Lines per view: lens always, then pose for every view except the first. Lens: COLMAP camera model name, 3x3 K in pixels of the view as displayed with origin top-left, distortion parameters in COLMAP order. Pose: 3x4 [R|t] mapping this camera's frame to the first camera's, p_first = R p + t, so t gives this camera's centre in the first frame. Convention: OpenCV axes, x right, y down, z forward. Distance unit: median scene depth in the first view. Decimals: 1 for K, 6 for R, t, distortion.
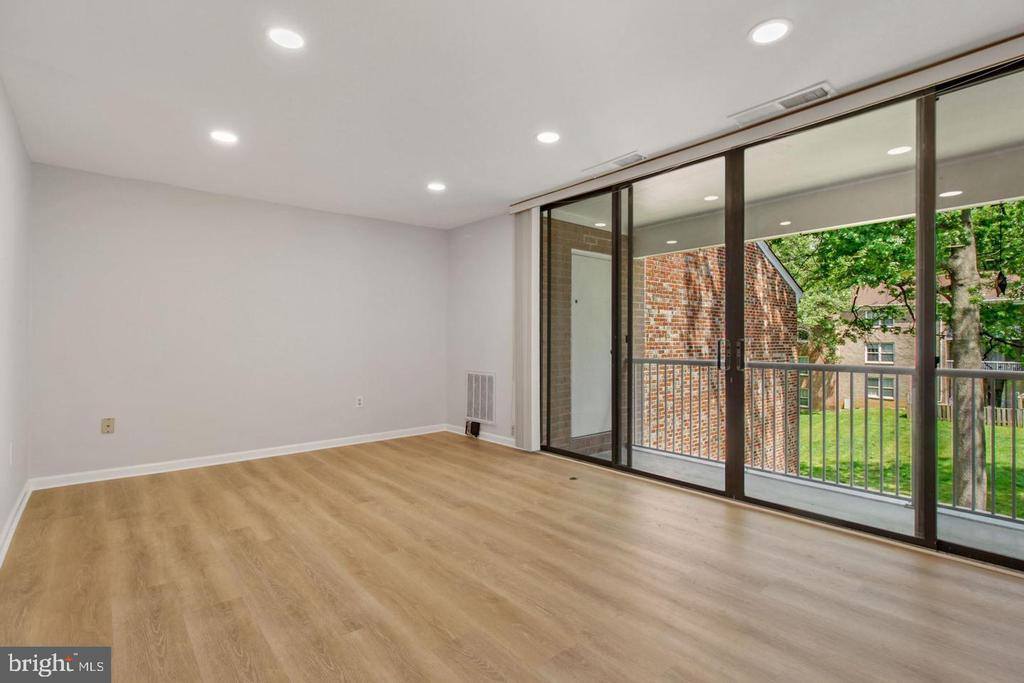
lens RADIAL K [[490.2, 0, 519.3], [0, 490.2, 339.7], [0, 0, 1]] dist [0.001893, -0.001275]
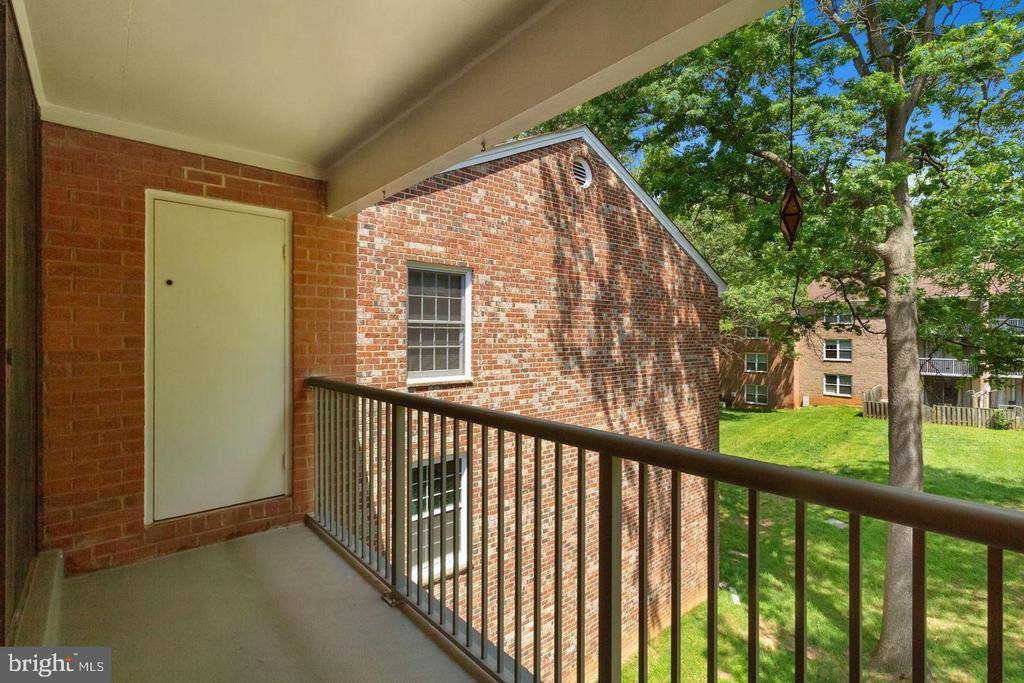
lens RADIAL K [[490.2, 0, 503.3], [0, 490.2, 341.0], [0, 0, 1]] dist [0.001893, -0.001275]
pose [[0.999700, 0.001250, 0.024475, 0.245199], [-0.001537, 0.999931, 0.011687, -0.008579], [-0.024458, -0.011721, 0.999632, 0.205392]]
